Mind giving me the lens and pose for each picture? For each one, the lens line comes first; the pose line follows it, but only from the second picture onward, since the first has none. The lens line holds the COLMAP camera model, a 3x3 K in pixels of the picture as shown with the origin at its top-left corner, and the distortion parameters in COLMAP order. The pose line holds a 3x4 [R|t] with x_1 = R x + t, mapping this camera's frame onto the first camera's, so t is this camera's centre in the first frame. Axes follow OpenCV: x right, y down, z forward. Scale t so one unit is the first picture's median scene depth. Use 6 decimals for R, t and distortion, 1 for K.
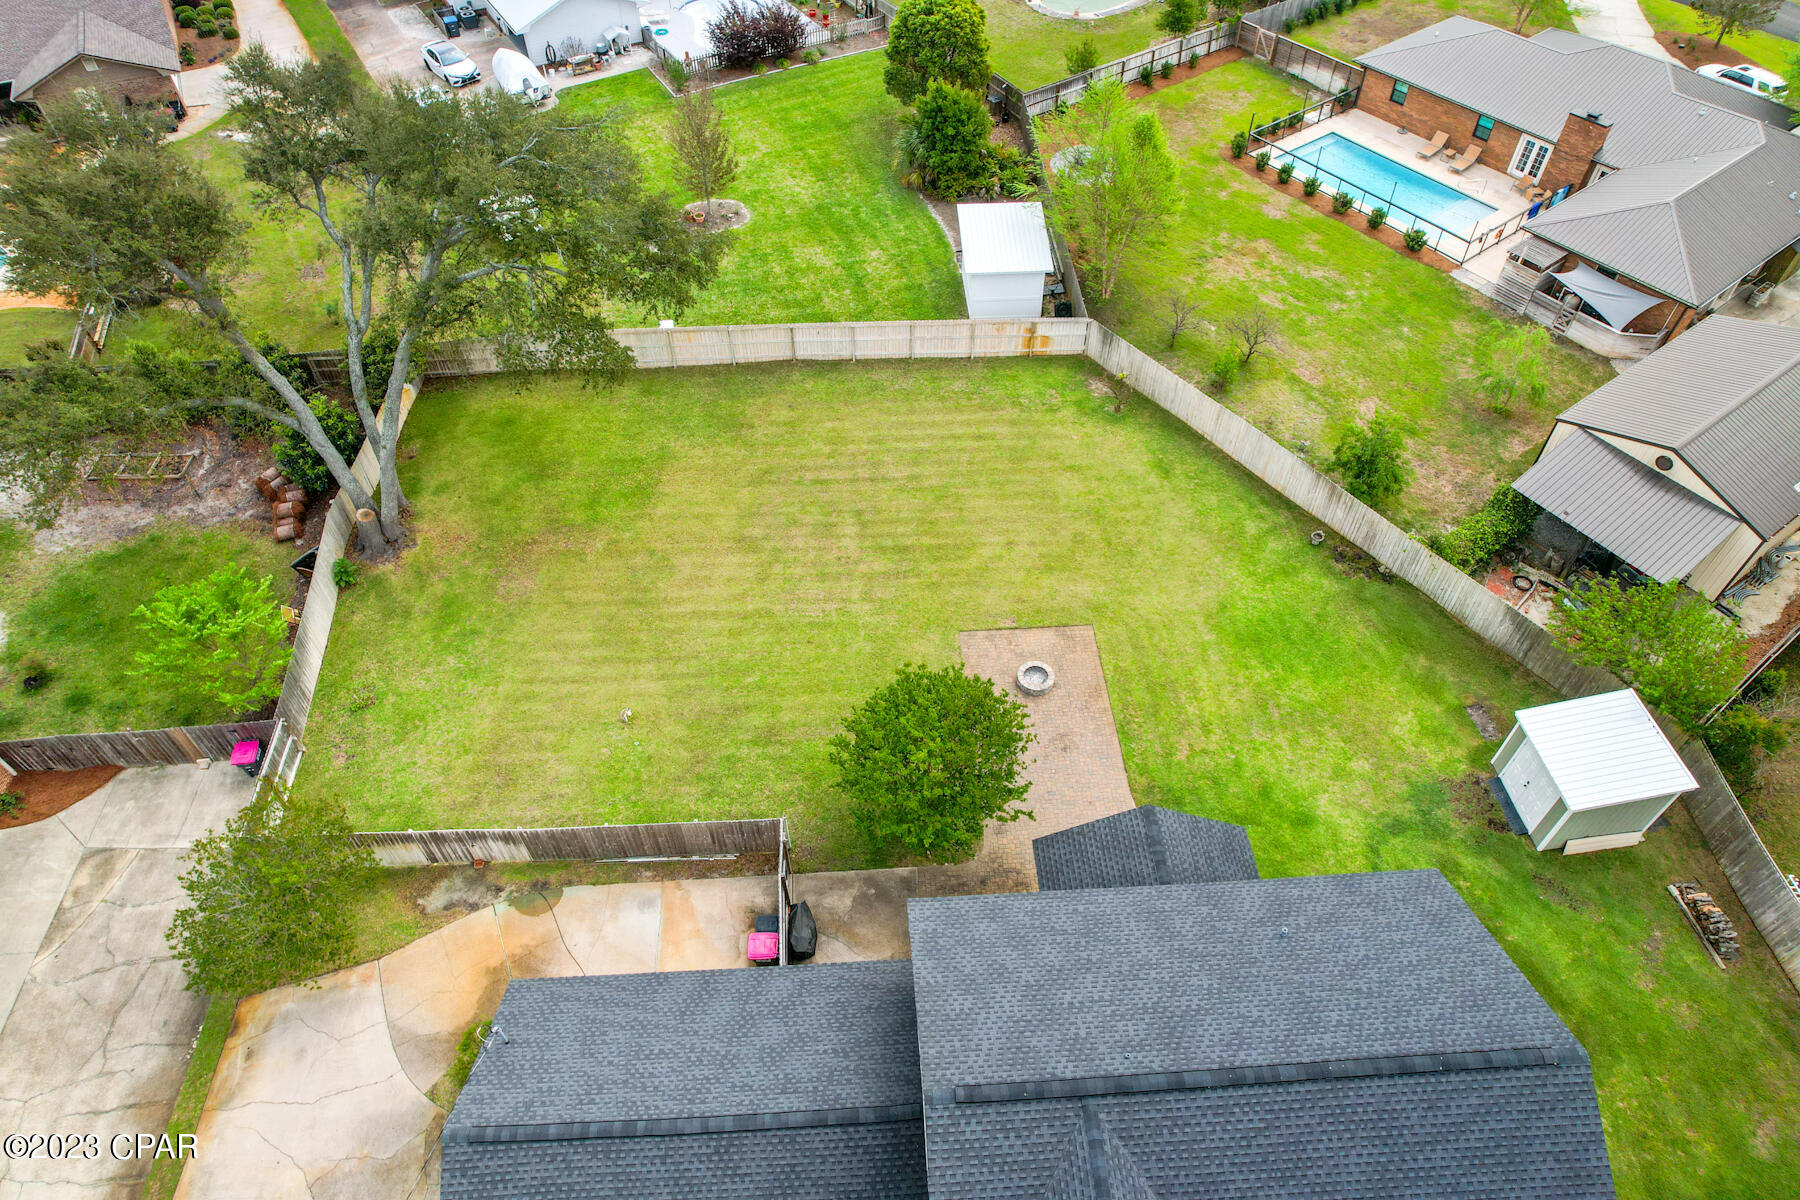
lens RADIAL K [[1160.9, 0, 905.9], [0, 1160.9, 585.1], [0, 0, 1]] dist [-0.082095, 0.079257]
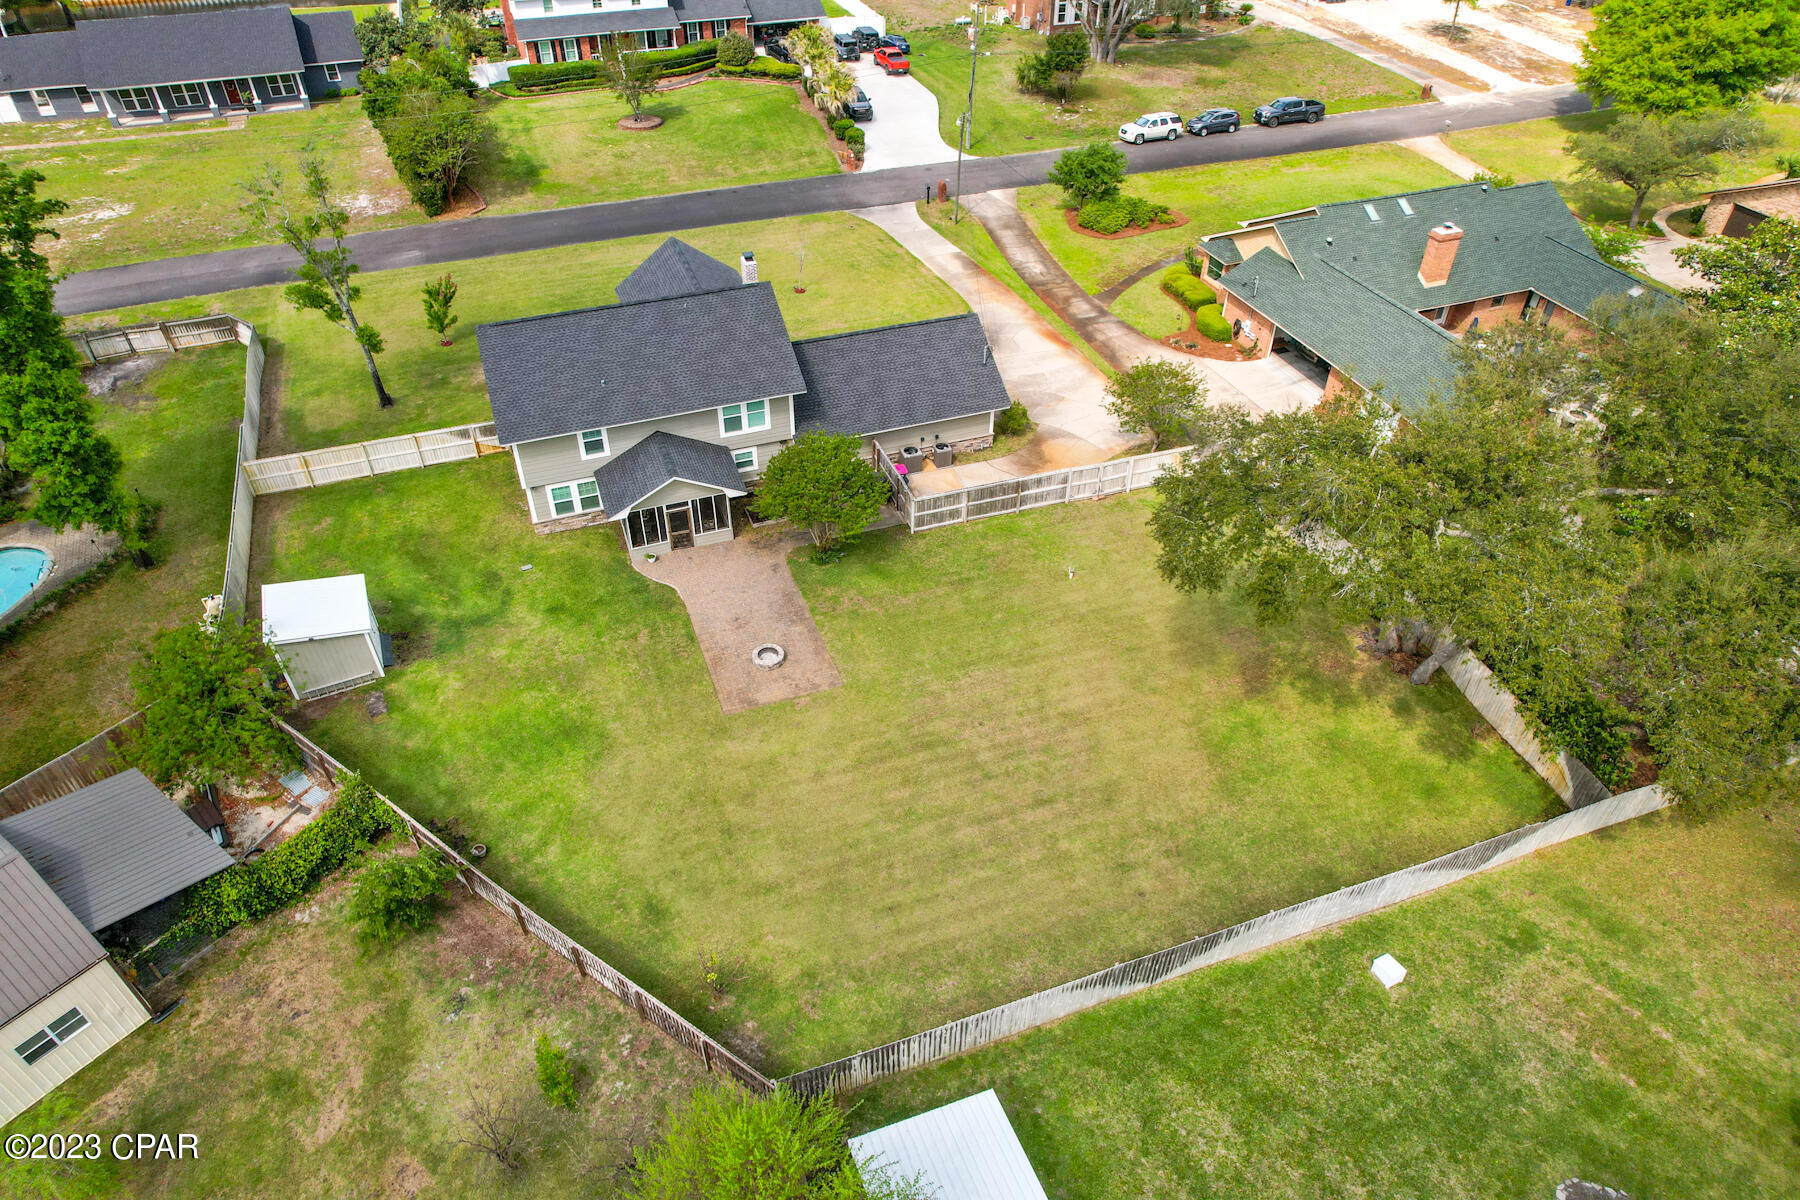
lens RADIAL K [[1160.9, 0, 905.9], [0, 1160.9, 585.1], [0, 0, 1]] dist [-0.082095, 0.079257]
pose [[-0.956150, 0.179260, -0.231608, 0.178425], [-0.223378, 0.065091, 0.972556, -0.822591], [0.189416, 0.981646, -0.022194, 0.739219]]
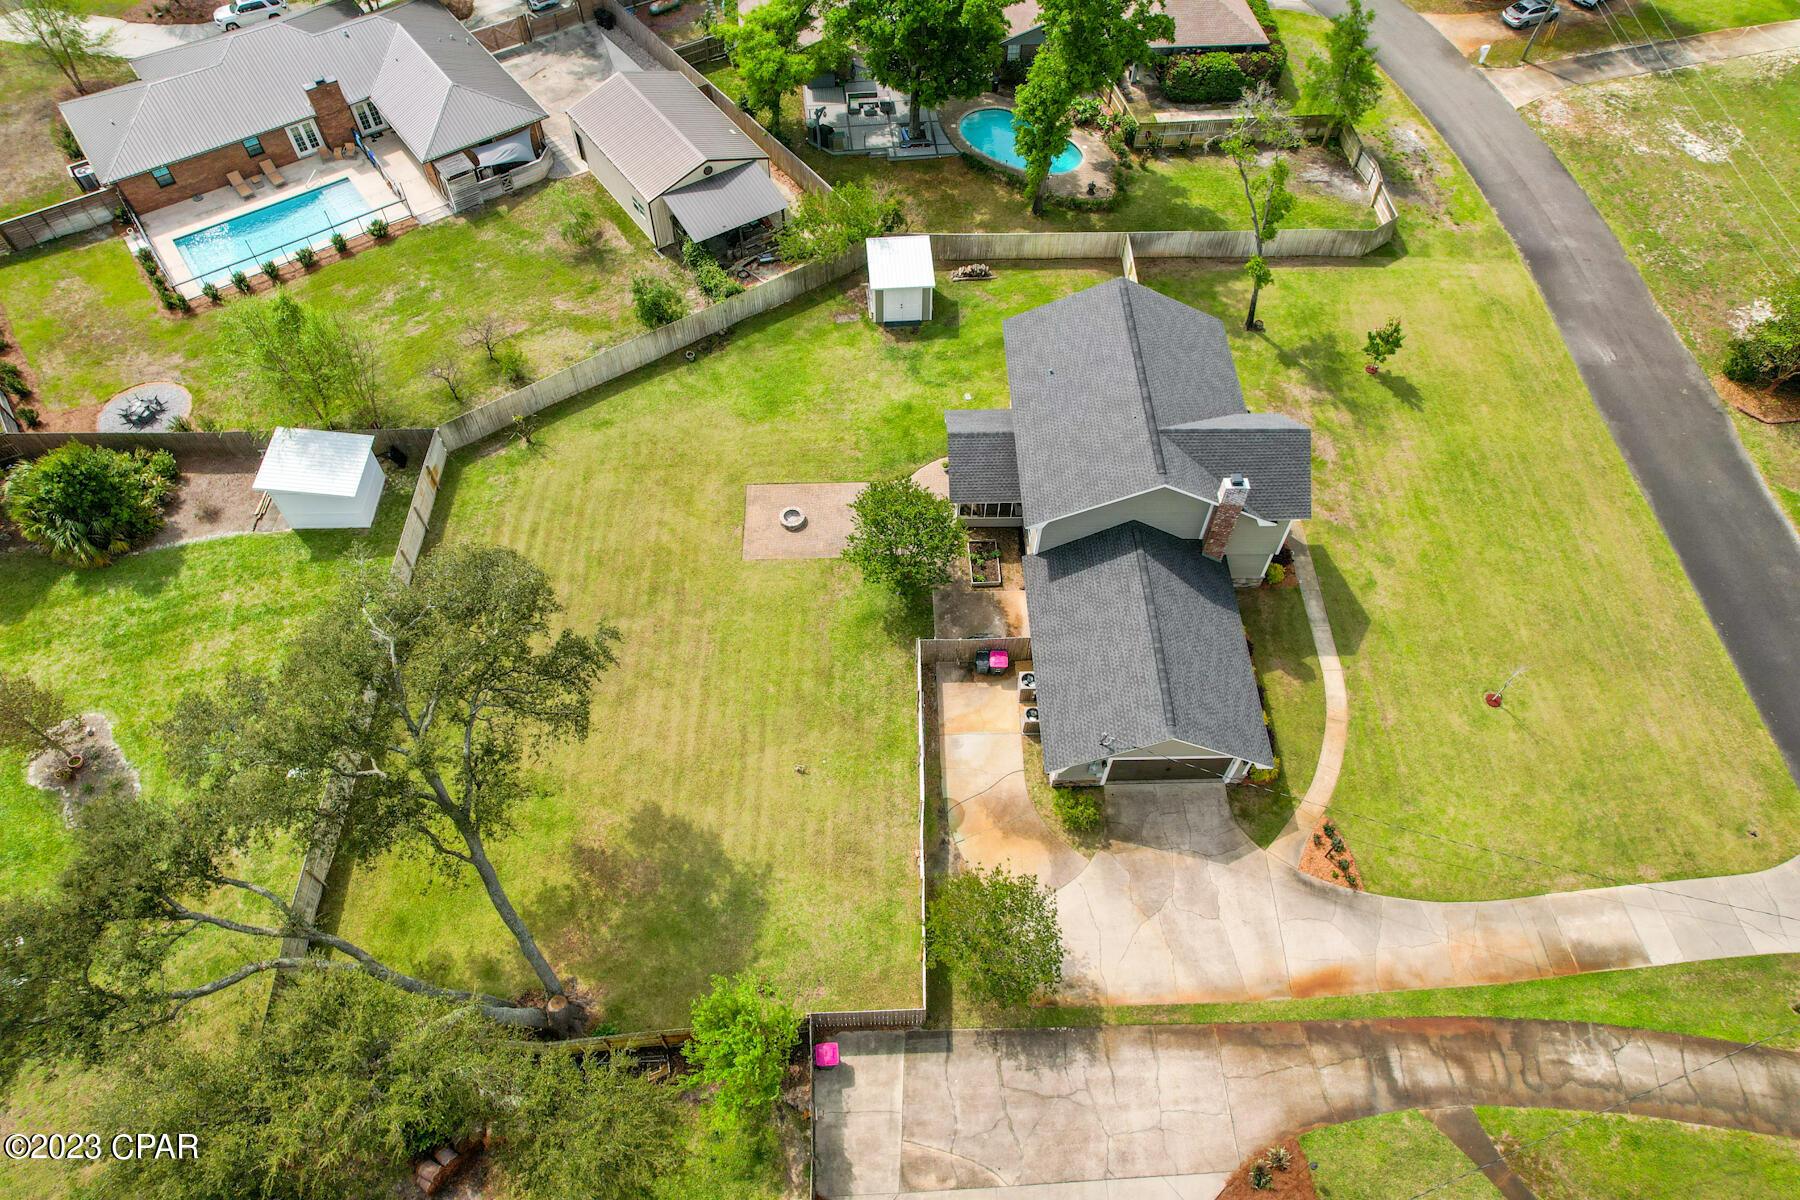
lens RADIAL K [[1148.0, 0, 893.3], [0, 1148.0, 595.3], [0, 0, 1]] dist [-0.078697, 0.067954]
pose [[0.037199, -0.815367, 0.577748, -0.599593], [0.733074, 0.415176, 0.538732, -0.423316], [-0.679131, 0.403491, 0.613168, 0.051265]]
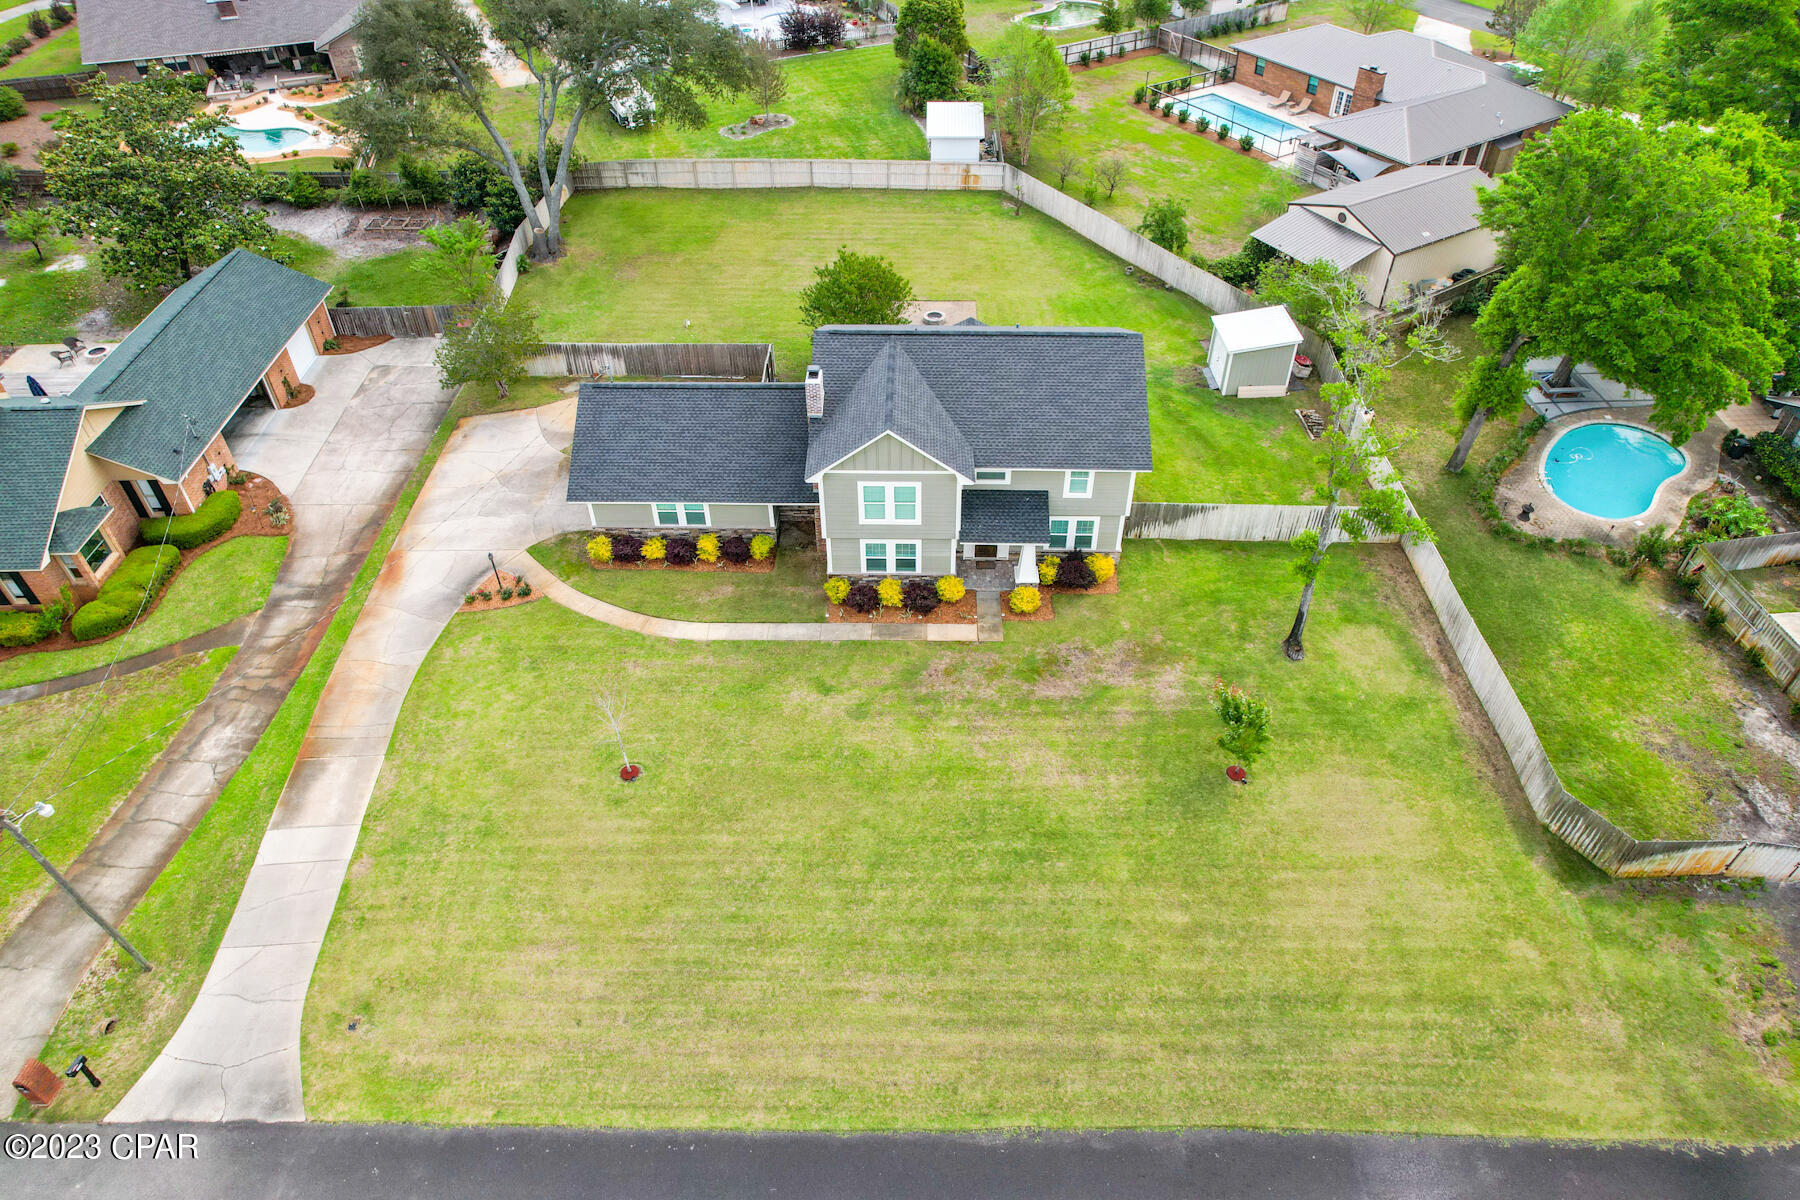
lens RADIAL K [[1160.9, 0, 905.9], [0, 1160.9, 585.1], [0, 0, 1]] dist [-0.082095, 0.079257]
pose [[0.997023, 0.048870, -0.059633, 0.141147], [-0.055277, 0.992280, -0.111018, 0.482201], [0.053747, 0.113984, 0.992028, -0.439092]]
